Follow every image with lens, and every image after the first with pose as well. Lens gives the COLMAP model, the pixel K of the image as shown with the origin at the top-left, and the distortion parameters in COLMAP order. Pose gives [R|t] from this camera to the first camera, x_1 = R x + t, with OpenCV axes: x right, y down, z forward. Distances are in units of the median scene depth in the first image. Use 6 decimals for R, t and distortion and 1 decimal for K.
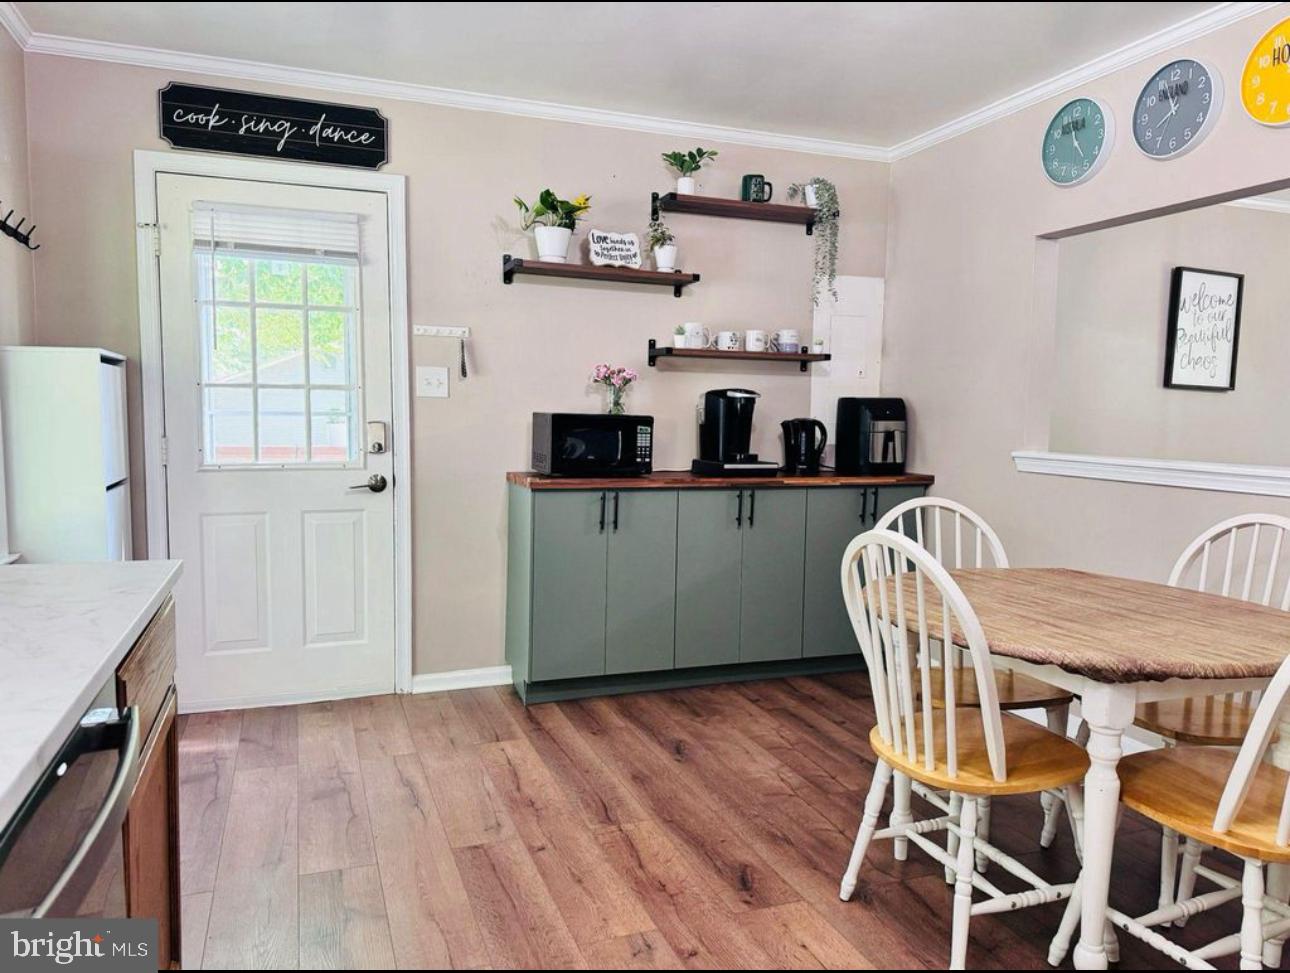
lens RADIAL K [[910.3, 0, 649.8], [0, 910.3, 491.1], [0, 0, 1]] dist [0.089911, -0.115414]
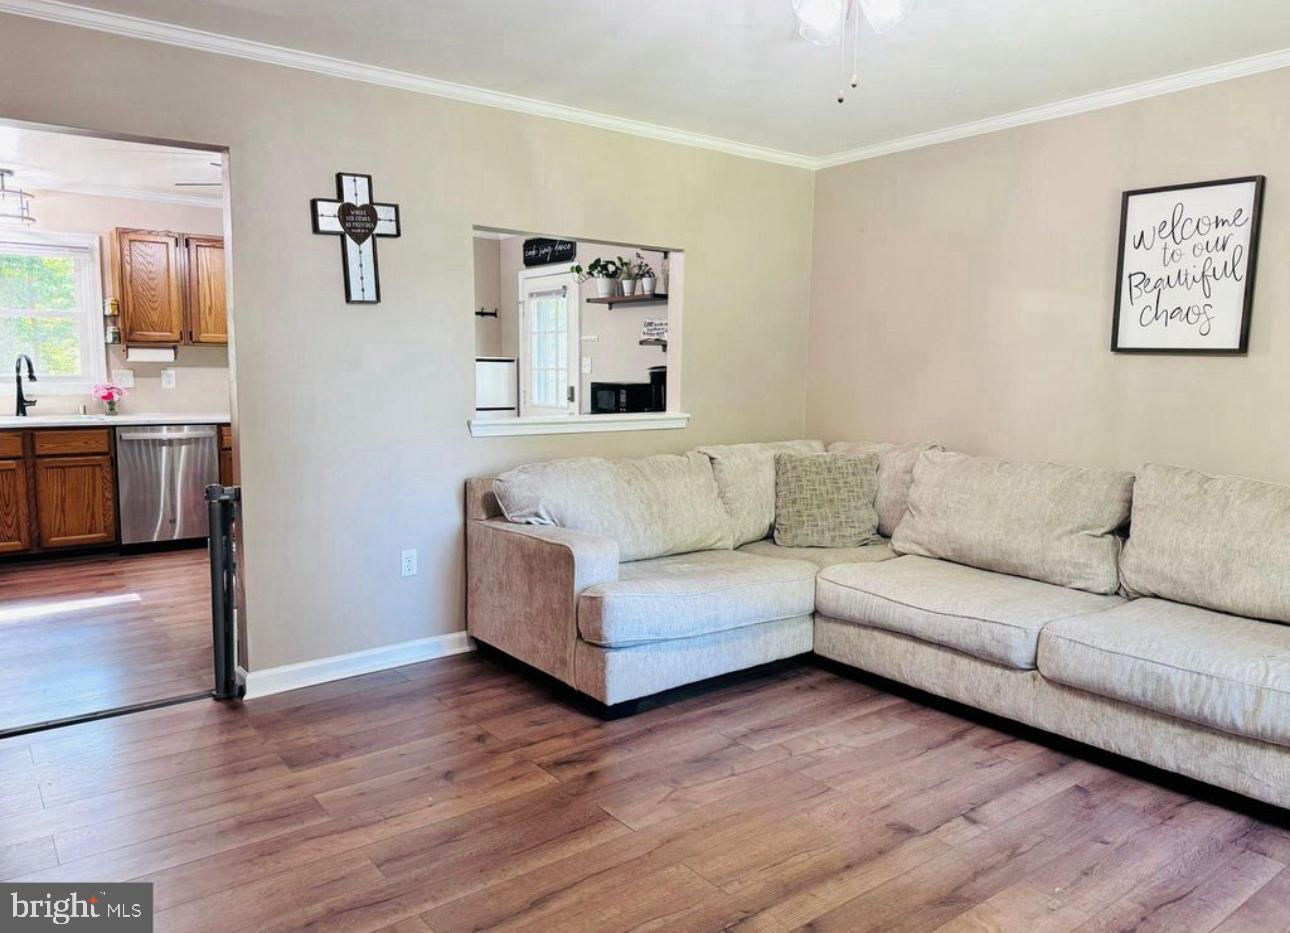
lens RADIAL K [[908.2, 0, 641.6], [0, 908.2, 483.9], [0, 0, 1]] dist [0.088711, -0.113591]
pose [[0.274257, 0.112076, -0.955103, 1.664818], [-0.088203, 0.991931, 0.091070, -0.056858], [0.957603, 0.059266, 0.281929, 0.595702]]
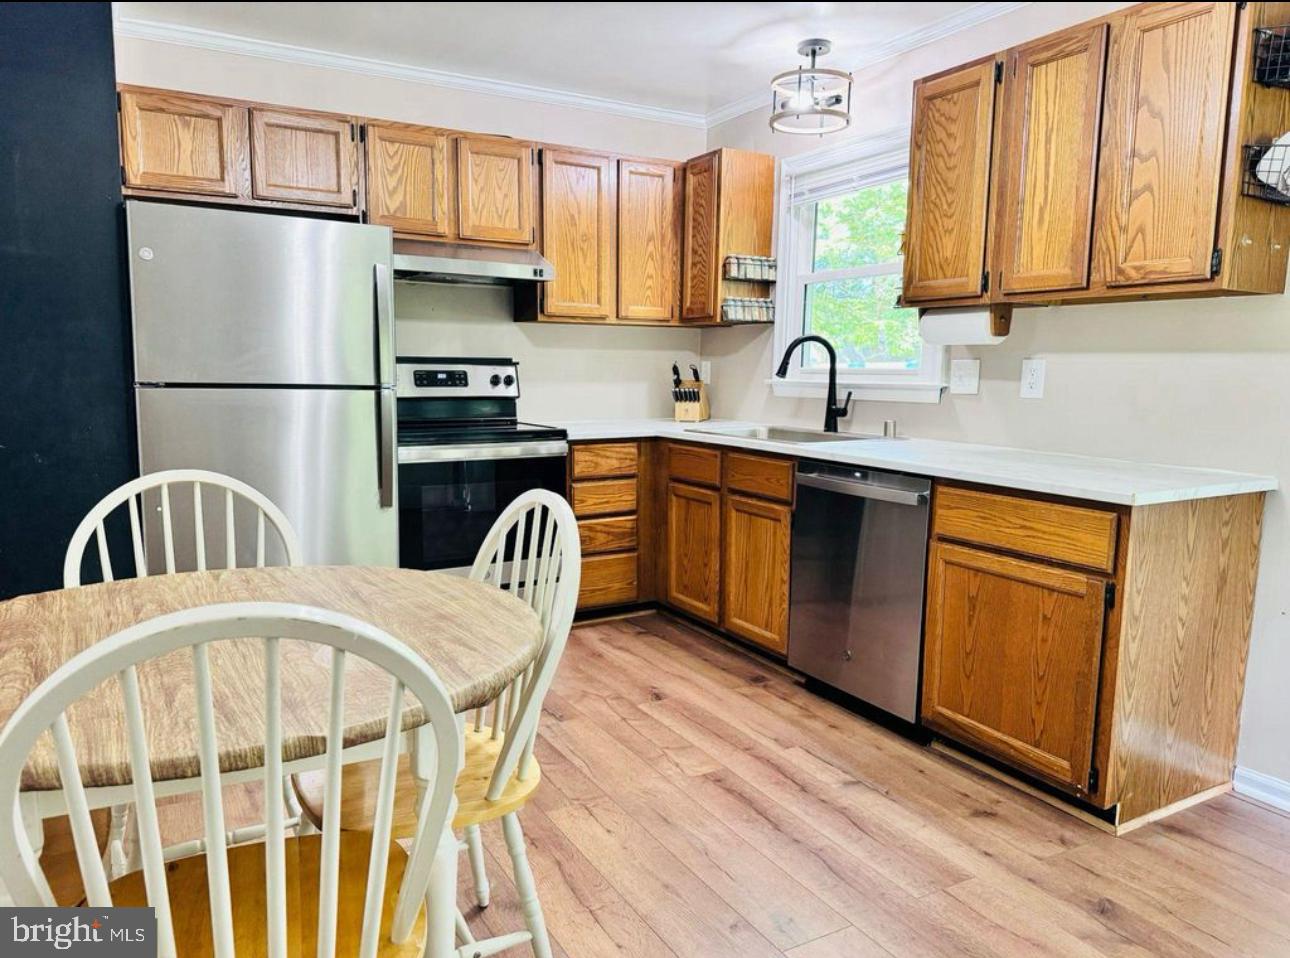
lens RADIAL K [[906.1, 0, 644.2], [0, 906.1, 501.1], [0, 0, 1]] dist [-0.002510, -0.003738]
pose [[-0.988852, -0.011408, -0.148464, 0.150151], [-0.045099, 0.973174, 0.225606, -0.078084], [0.141908, 0.229786, -0.962840, 0.992902]]
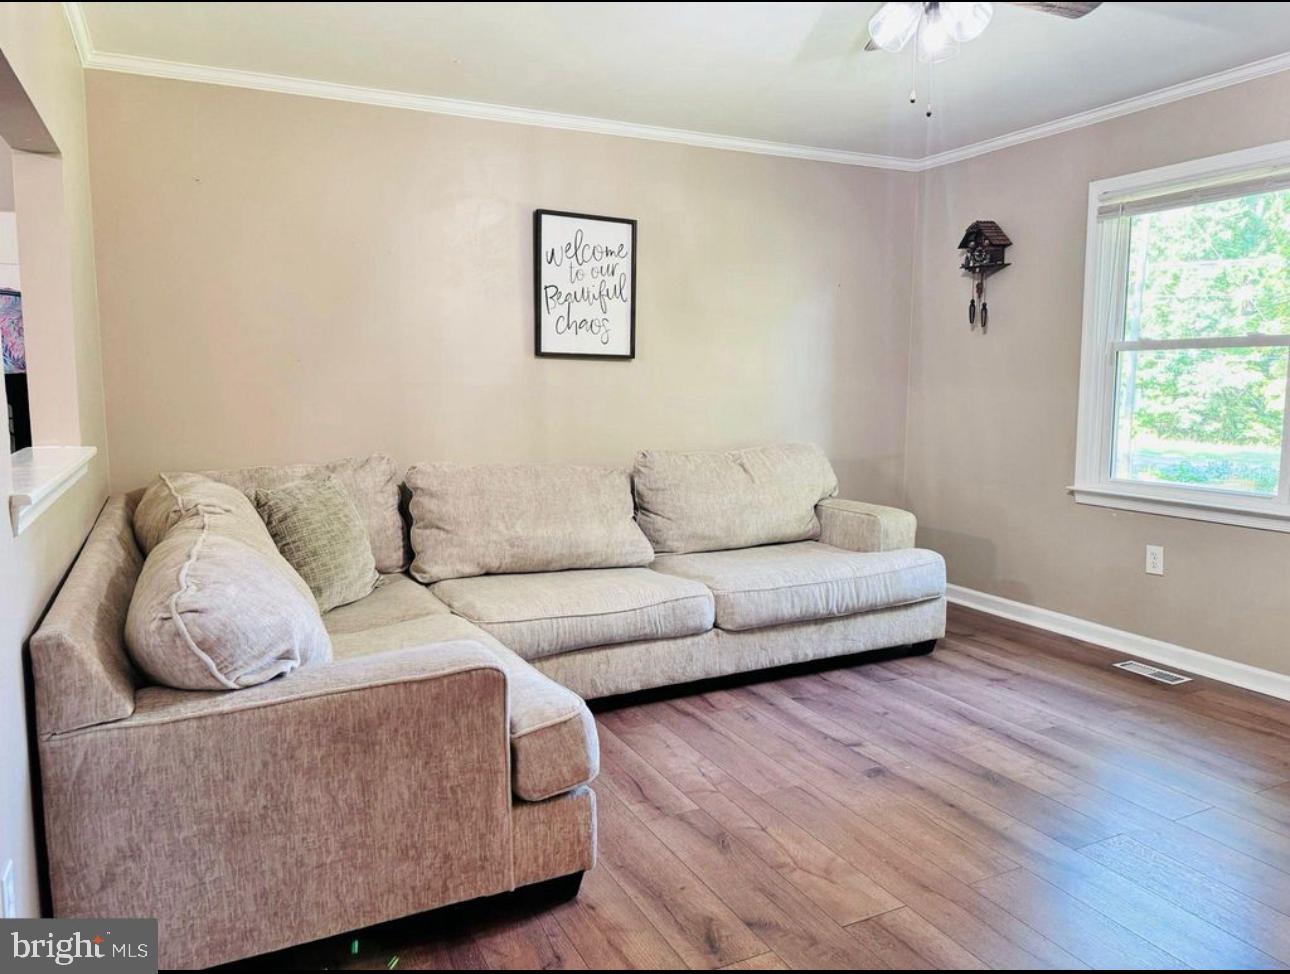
lens RADIAL K [[916.6, 0, 645.0], [0, 916.6, 487.0], [0, 0, 1]] dist [0.182836, -0.230656]
pose [[0.995376, -0.025271, 0.092675, 0.807901], [0.022224, 0.999183, 0.033759, -0.027997], [-0.093452, -0.031543, 0.995124, 0.217767]]
